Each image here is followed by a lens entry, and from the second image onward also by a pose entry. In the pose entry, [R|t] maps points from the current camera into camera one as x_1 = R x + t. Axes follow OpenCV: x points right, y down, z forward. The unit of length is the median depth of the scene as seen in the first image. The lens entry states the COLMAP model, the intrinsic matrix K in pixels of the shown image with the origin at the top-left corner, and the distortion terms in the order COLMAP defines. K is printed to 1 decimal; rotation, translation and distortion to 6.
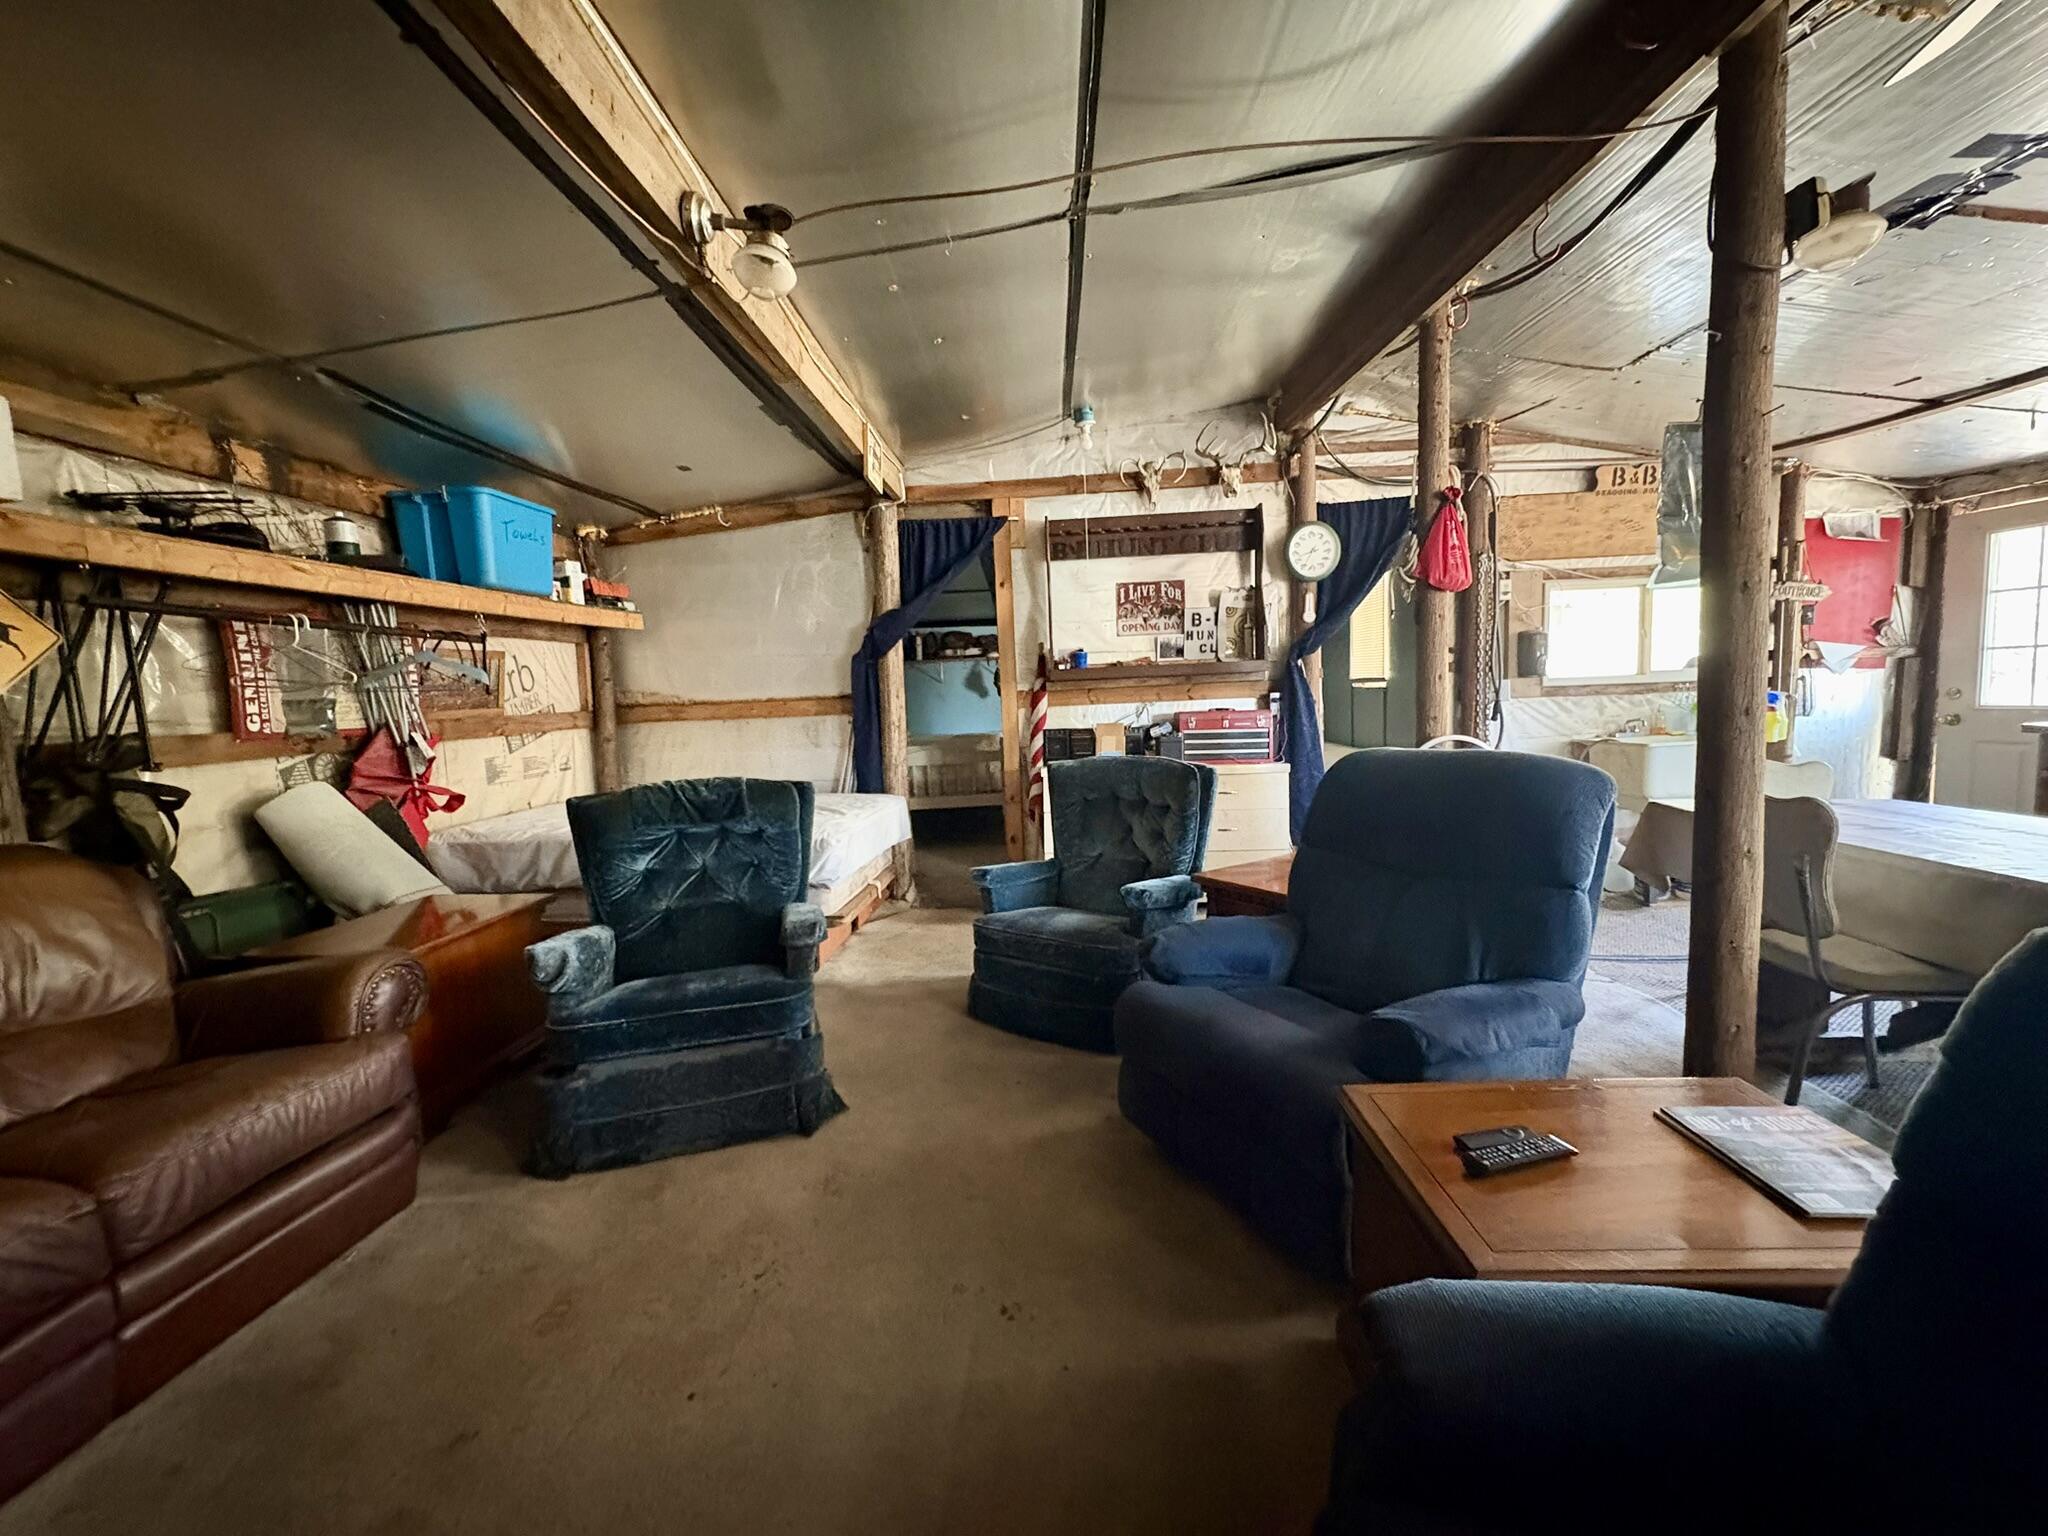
lens RADIAL K [[822.5, 0, 1019.4], [0, 822.5, 763.7], [0, 0, 1]] dist [-0.002717, -0.000395]
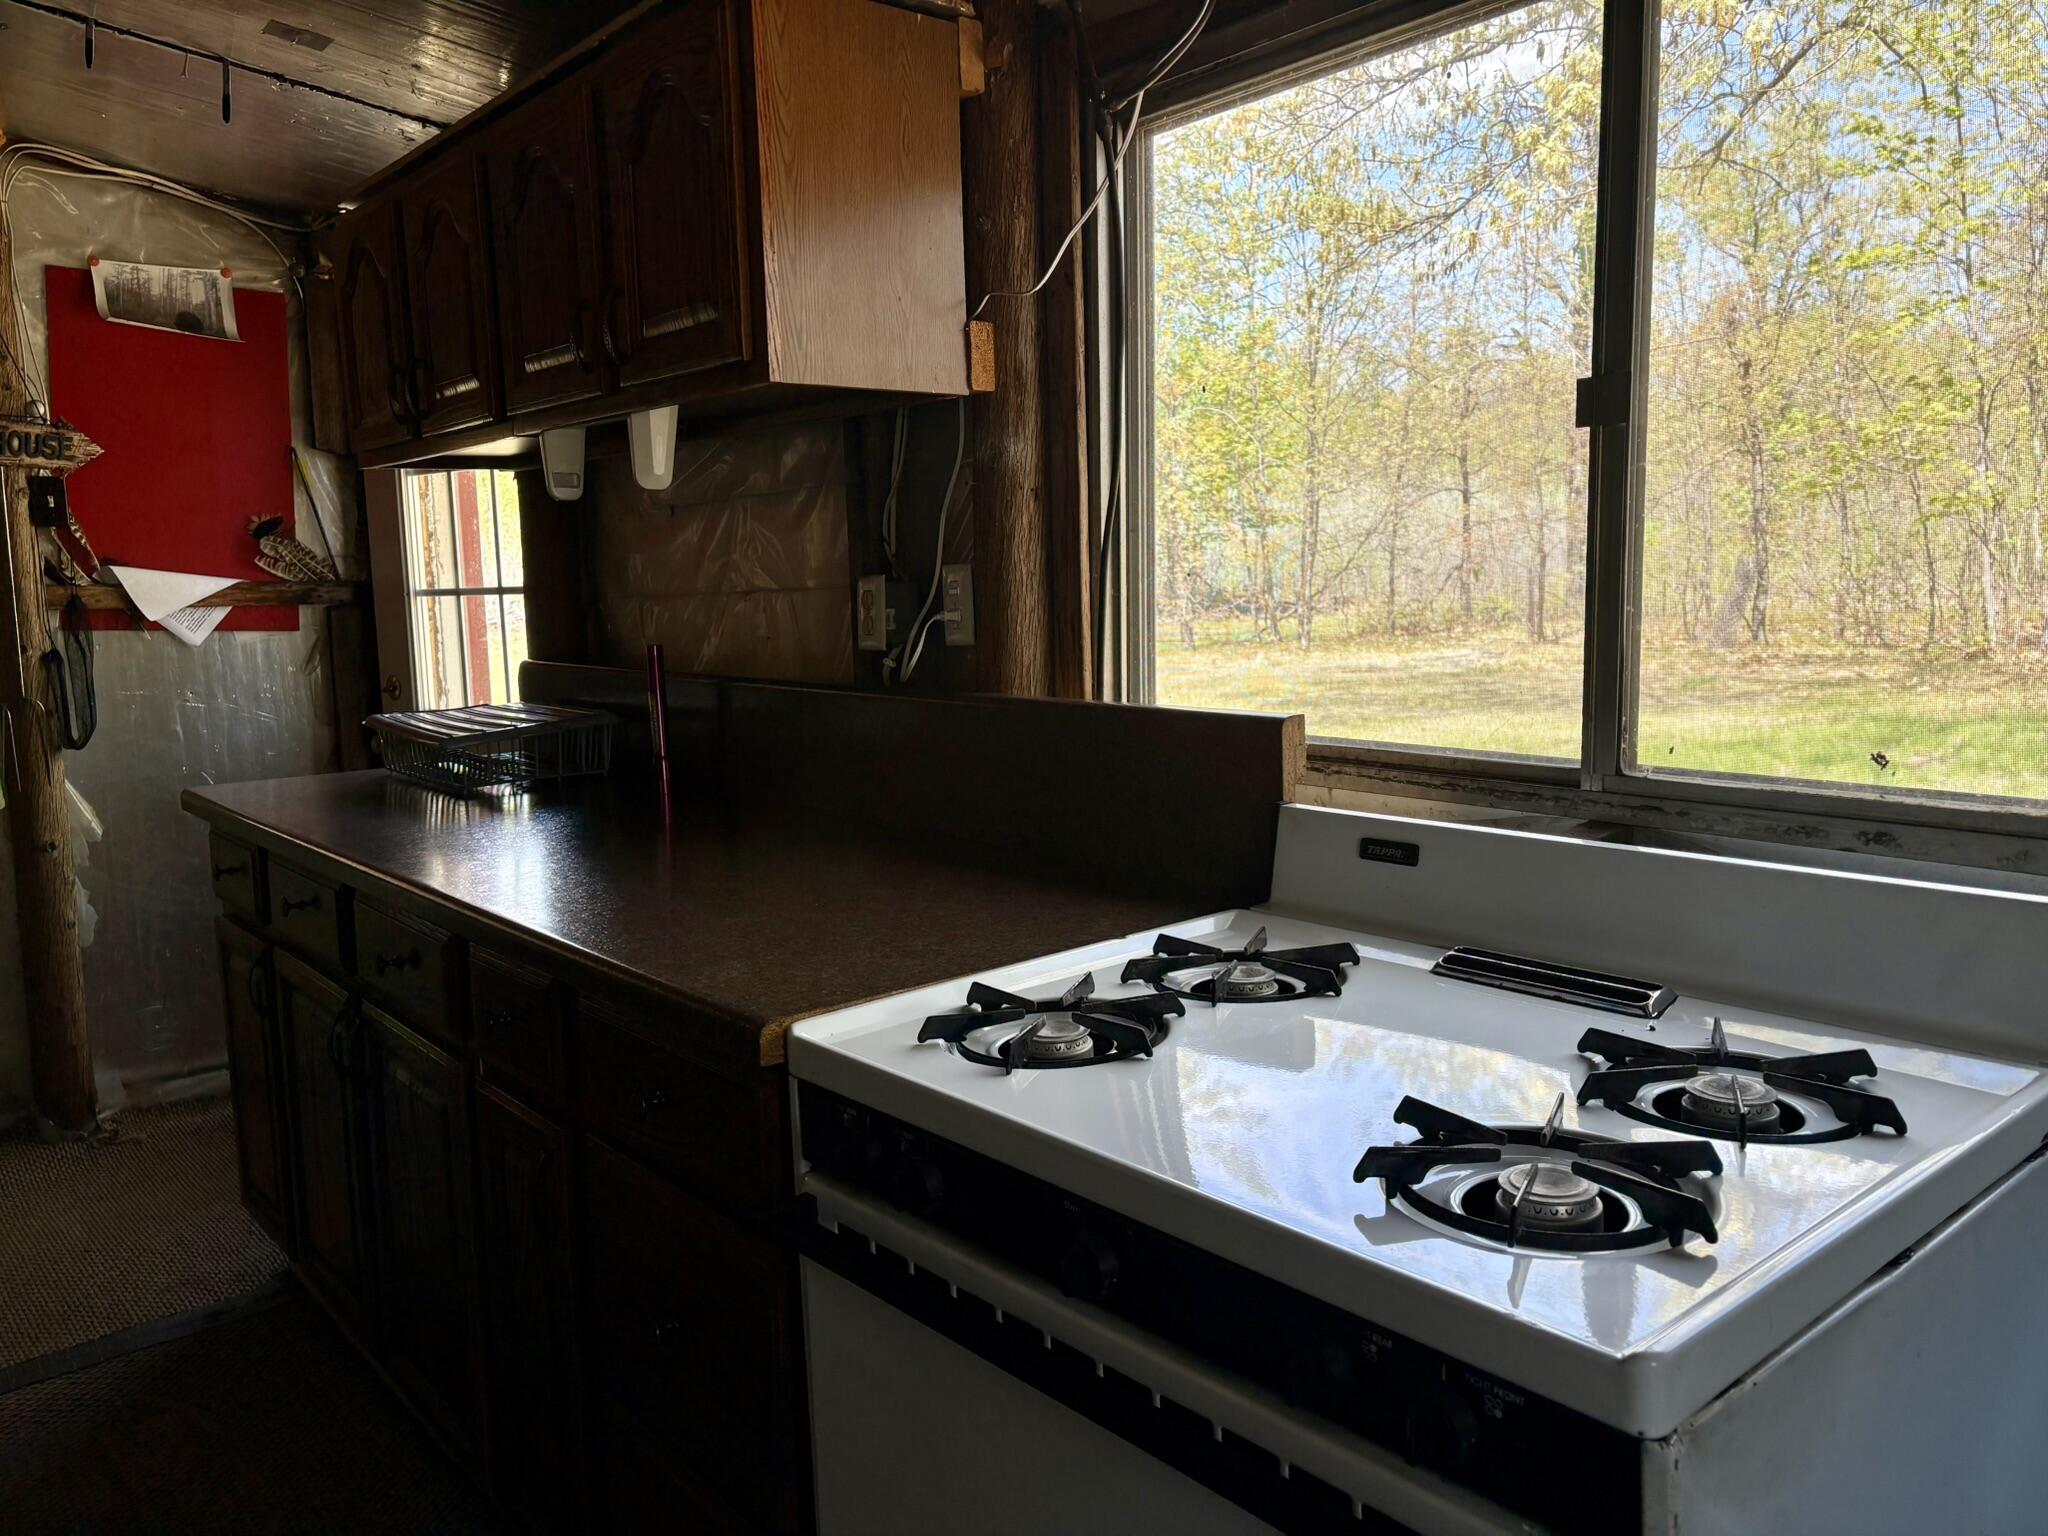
lens RADIAL K [[1568.9, 0, 1031.3], [0, 1568.9, 776.8], [0, 0, 1]] dist [0.043943, -0.051086]
pose [[0.745507, -0.062396, 0.663571, 0.784400], [0.053431, 0.997999, 0.033814, -0.044356], [-0.664353, 0.010247, 0.747349, 0.084885]]
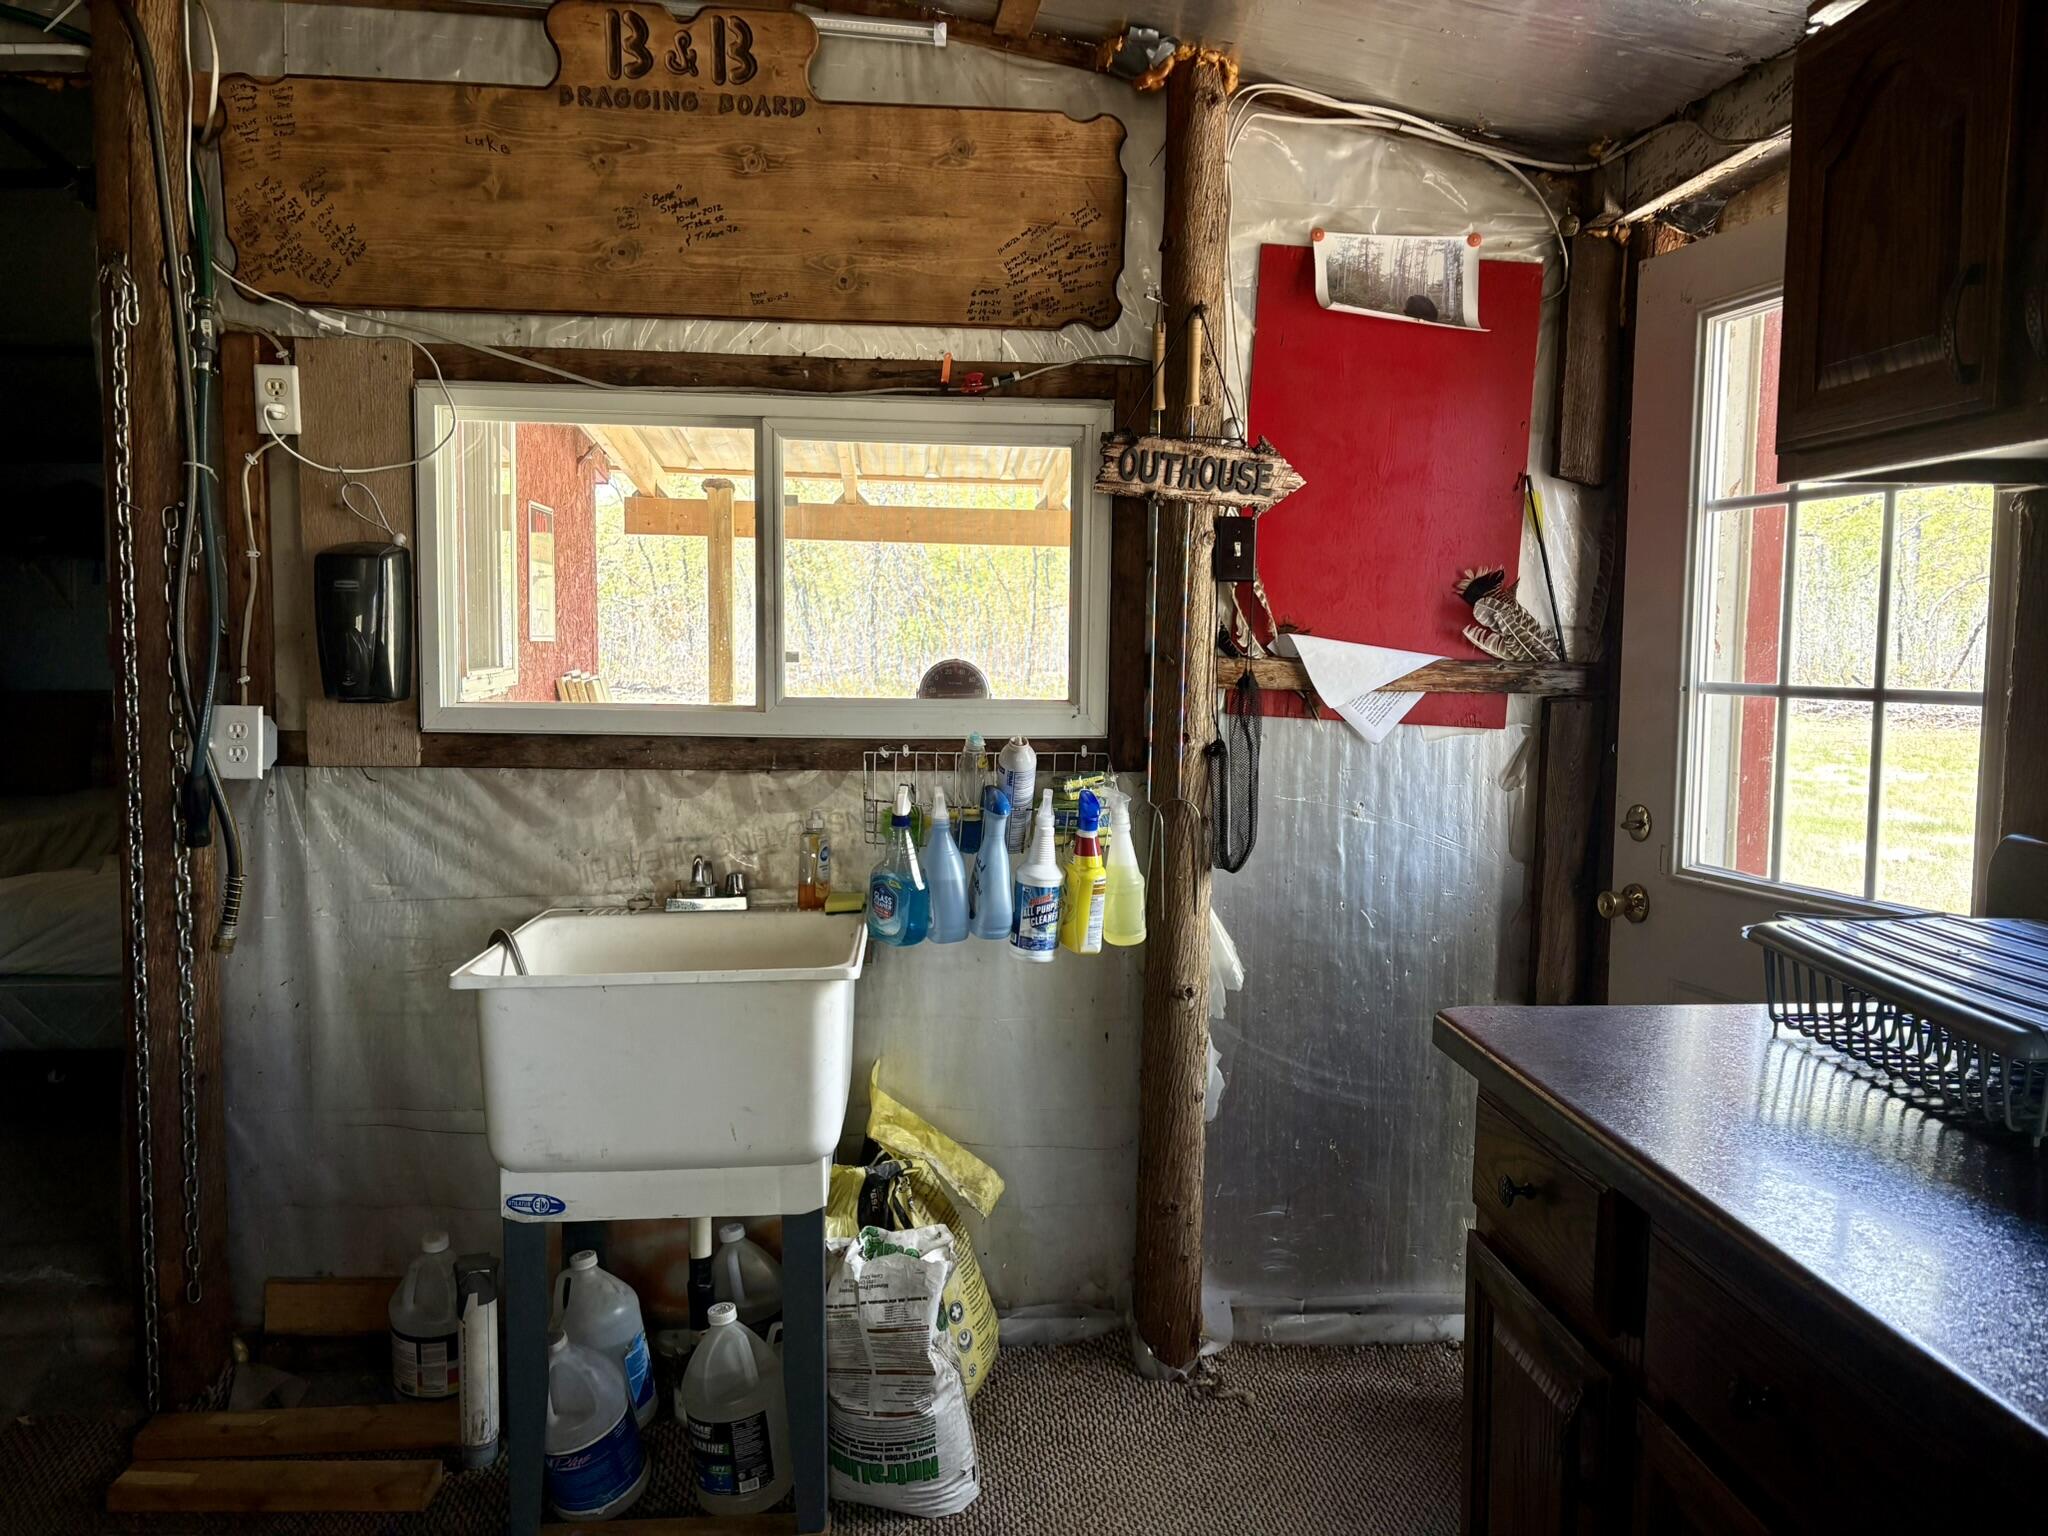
lens RADIAL K [[1568.9, 0, 1029.9], [0, 1568.9, 762.3], [0, 0, 1]] dist [0.043943, -0.051086]
pose [[0.991201, 0.045603, 0.124258, 0.802789], [-0.043697, 0.998882, -0.018022, -0.084524], [-0.124941, 0.012434, 0.992086, 0.409763]]
